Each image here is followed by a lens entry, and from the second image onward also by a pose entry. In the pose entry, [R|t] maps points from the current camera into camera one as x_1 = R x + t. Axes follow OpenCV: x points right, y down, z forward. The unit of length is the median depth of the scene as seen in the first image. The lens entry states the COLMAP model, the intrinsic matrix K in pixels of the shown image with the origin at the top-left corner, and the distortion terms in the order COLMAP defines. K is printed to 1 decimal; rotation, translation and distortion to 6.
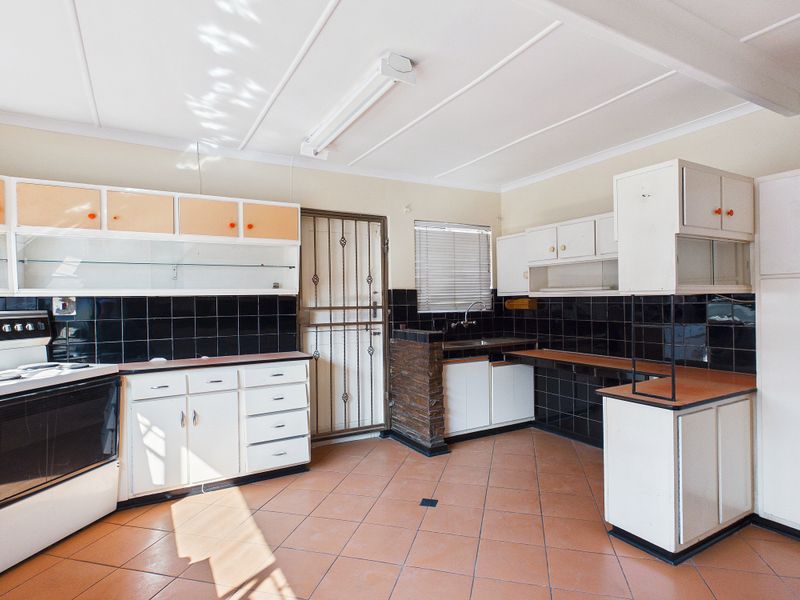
lens RADIAL K [[448.6, 0, 400.0], [0, 448.6, 300.0], [0, 0, 1]] dist [0.019542, -0.000614]
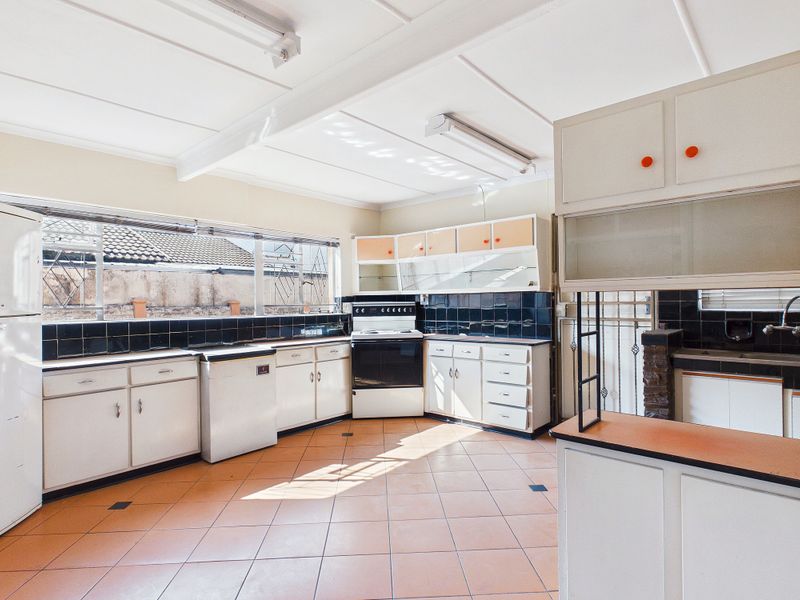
lens RADIAL K [[448.6, 0, 400.0], [0, 448.6, 300.0], [0, 0, 1]] dist [0.019542, -0.000614]
pose [[0.317875, 0.012305, -0.948053, 0.954112], [0.011466, 0.999793, 0.016821, -0.015552], [0.948063, -0.016218, 0.317668, 0.350706]]
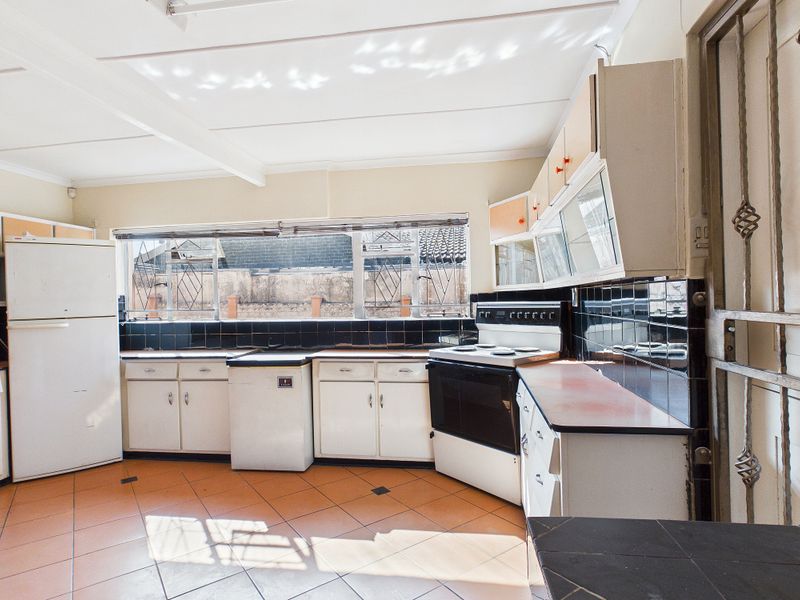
lens RADIAL K [[450.4, 0, 408.1], [0, 450.4, 300.4], [0, 0, 1]] dist [0.000210, -0.000347]
pose [[-0.628494, 0.033735, -0.777083, 0.263109], [0.038822, 0.999174, 0.011977, -0.005546], [0.776845, -0.022641, -0.629285, 1.380249]]
